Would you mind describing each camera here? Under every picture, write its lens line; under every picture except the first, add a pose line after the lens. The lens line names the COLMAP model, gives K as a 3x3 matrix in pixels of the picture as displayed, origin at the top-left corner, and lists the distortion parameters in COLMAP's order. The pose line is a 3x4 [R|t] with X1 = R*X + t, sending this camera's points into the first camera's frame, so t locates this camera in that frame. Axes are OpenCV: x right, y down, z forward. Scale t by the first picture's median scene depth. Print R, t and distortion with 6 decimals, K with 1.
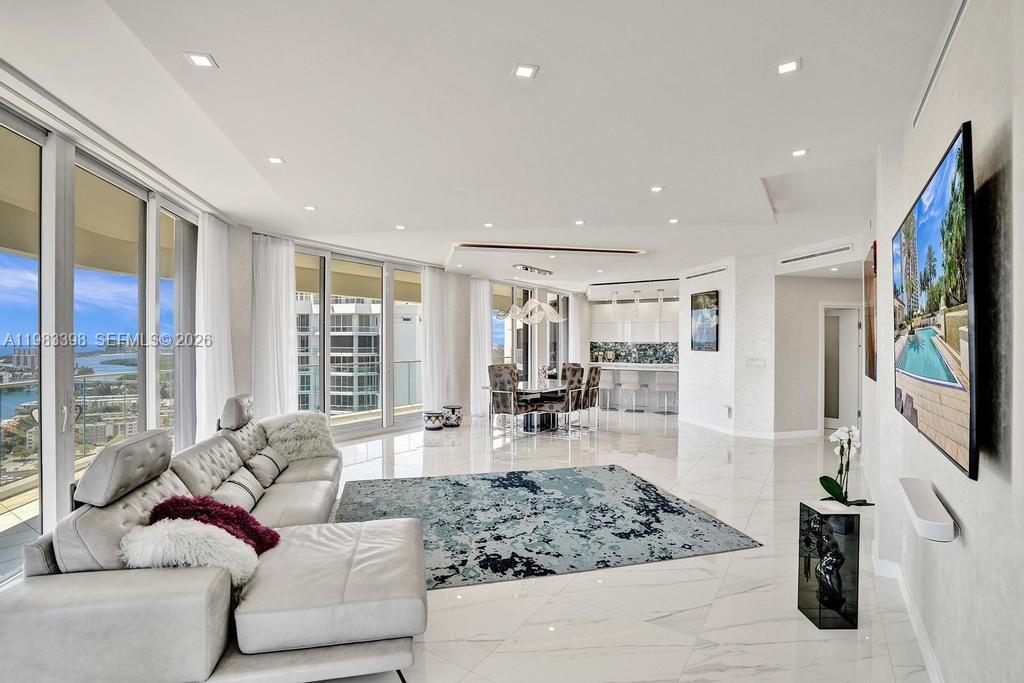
lens RADIAL K [[485.9, 0, 528.5], [0, 485.9, 327.6], [0, 0, 1]] dist [-0.045624, 0.004946]
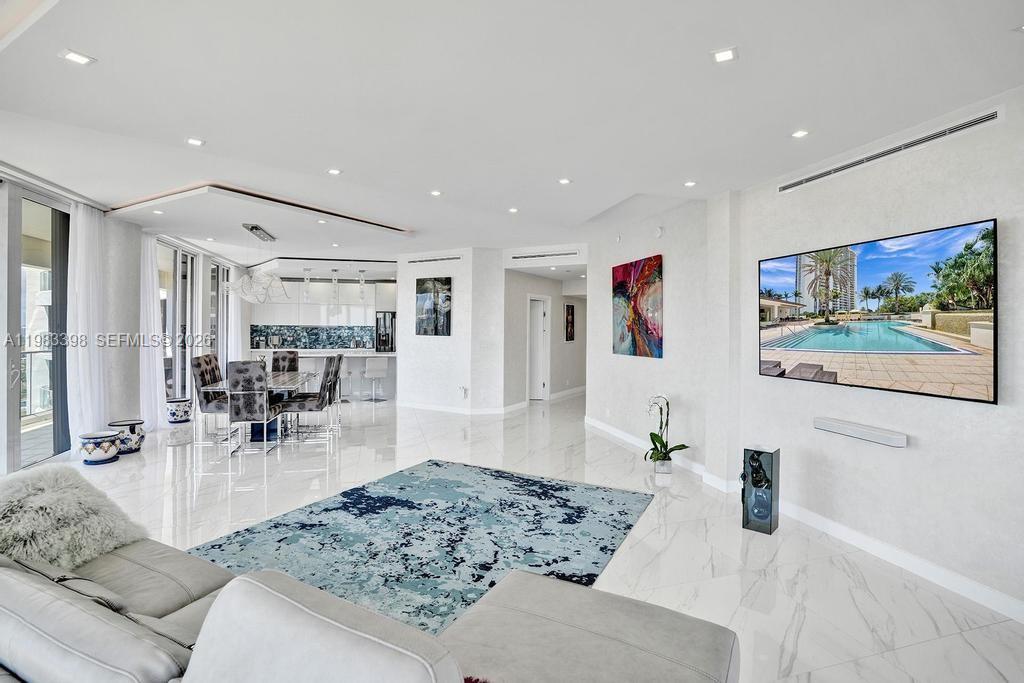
lens RADIAL K [[485.9, 0, 518.0], [0, 485.9, 309.9], [0, 0, 1]] dist [-0.045624, 0.004946]
pose [[0.678176, 0.029224, 0.734318, -0.311507], [-0.028313, 0.999506, -0.013630, 0.003948], [-0.734354, -0.011547, 0.678669, 0.199778]]
